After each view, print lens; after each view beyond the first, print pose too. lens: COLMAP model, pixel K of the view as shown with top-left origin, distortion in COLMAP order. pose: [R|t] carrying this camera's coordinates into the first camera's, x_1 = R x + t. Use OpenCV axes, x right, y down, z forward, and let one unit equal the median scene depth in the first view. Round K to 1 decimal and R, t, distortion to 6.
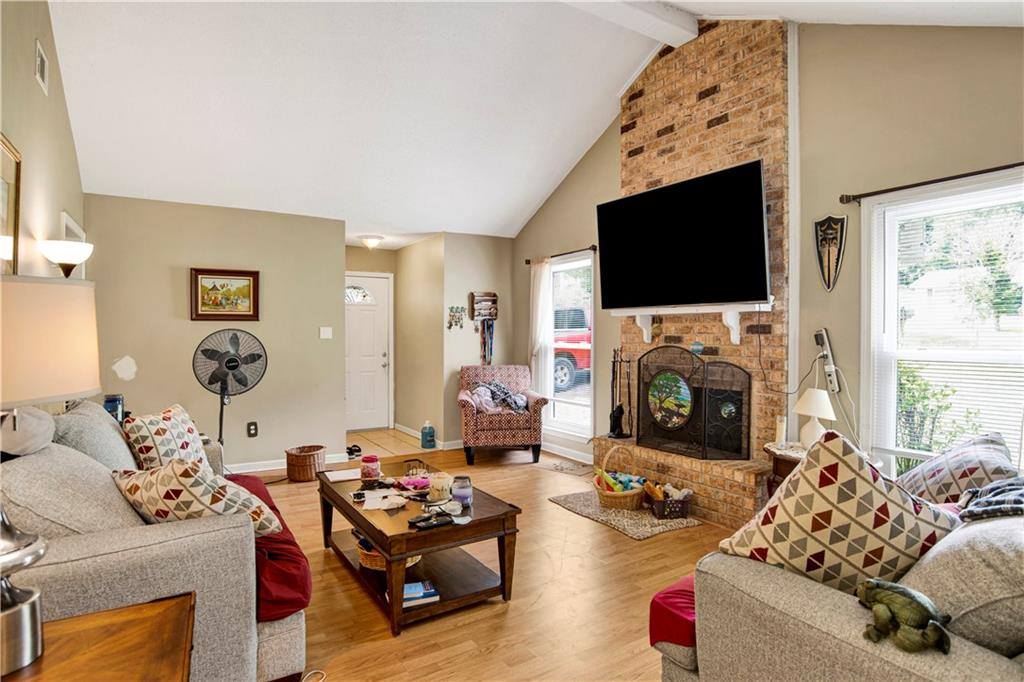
lens RADIAL K [[541.8, 0, 516.9], [0, 541.8, 338.5], [0, 0, 1]] dist [-0.061145, 0.016723]
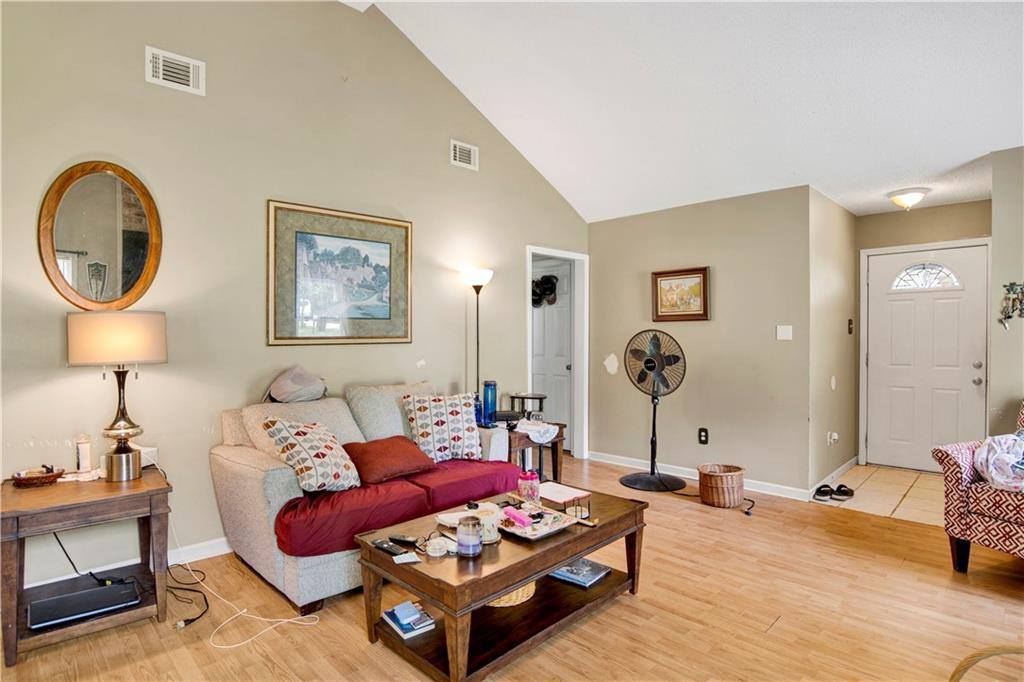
lens RADIAL K [[541.8, 0, 516.9], [0, 541.8, 338.5], [0, 0, 1]] dist [-0.061145, 0.016723]
pose [[0.201999, 0.001807, -0.979384, 0.376997], [-0.002076, 0.999997, 0.001416, -0.001894], [0.979383, 0.001747, 0.202003, 0.506411]]
